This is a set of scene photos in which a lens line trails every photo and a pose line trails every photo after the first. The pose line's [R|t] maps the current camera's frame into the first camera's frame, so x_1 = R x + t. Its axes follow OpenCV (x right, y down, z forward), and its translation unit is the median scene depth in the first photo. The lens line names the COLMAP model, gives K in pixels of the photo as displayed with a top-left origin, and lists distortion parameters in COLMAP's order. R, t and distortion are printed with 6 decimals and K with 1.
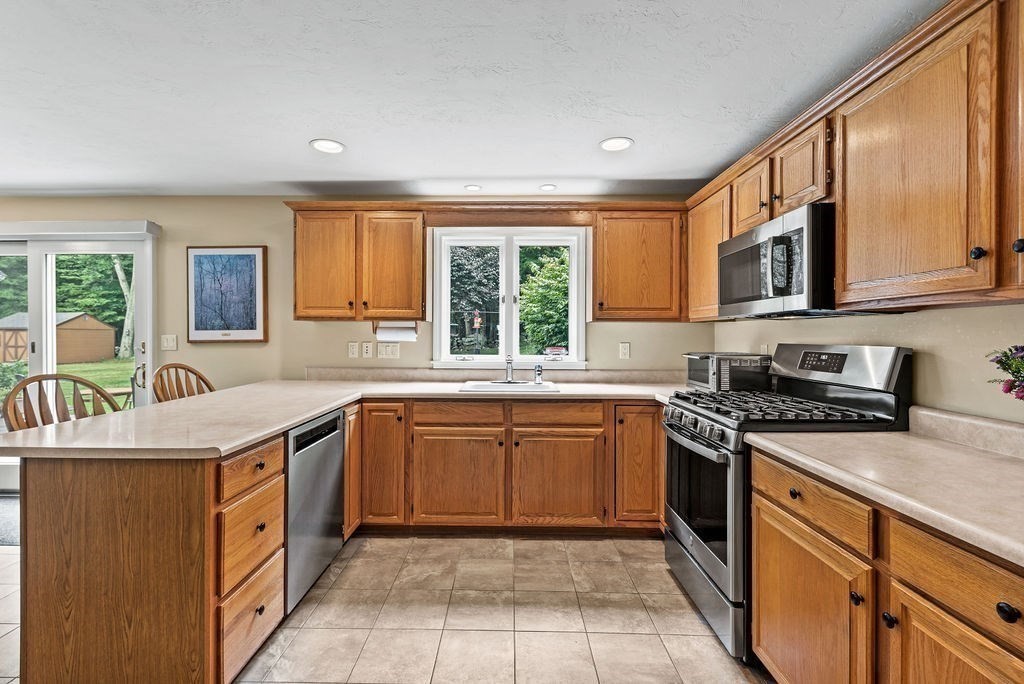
lens RADIAL K [[453.7, 0, 511.6], [0, 453.7, 335.0], [0, 0, 1]] dist [-0.000642, -0.000011]
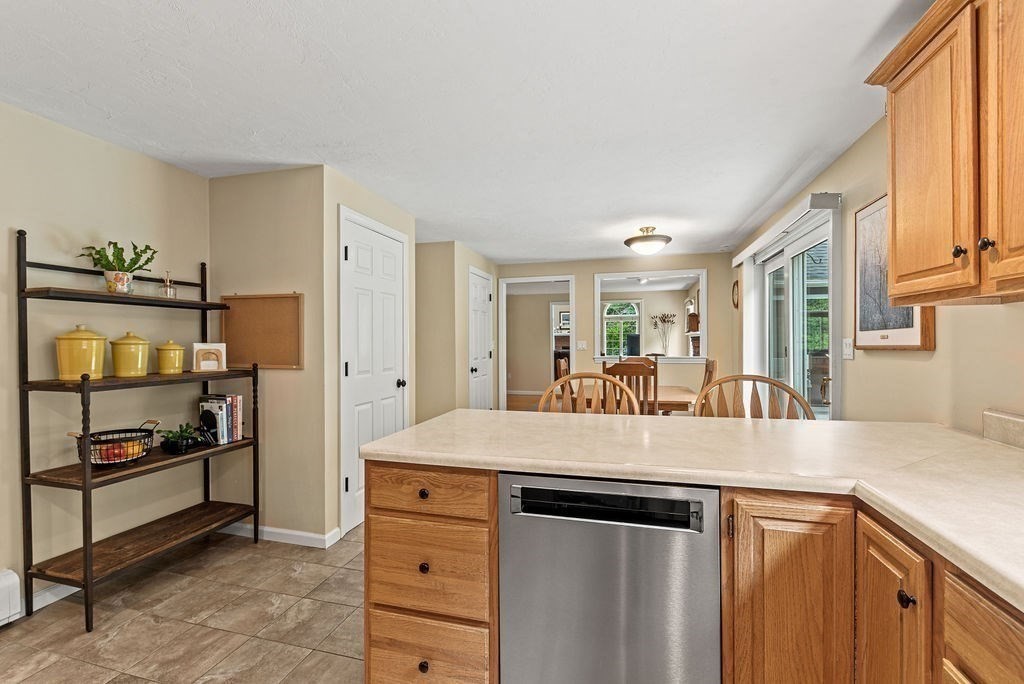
lens RADIAL K [[453.7, 0, 512.5], [0, 453.7, 339.7], [0, 0, 1]] dist [-0.000642, -0.000011]
pose [[-0.242109, 0.006916, -0.970225, 0.105657], [-0.003883, 0.999960, 0.008097, 0.000303], [0.970241, 0.005728, -0.242072, 0.698260]]
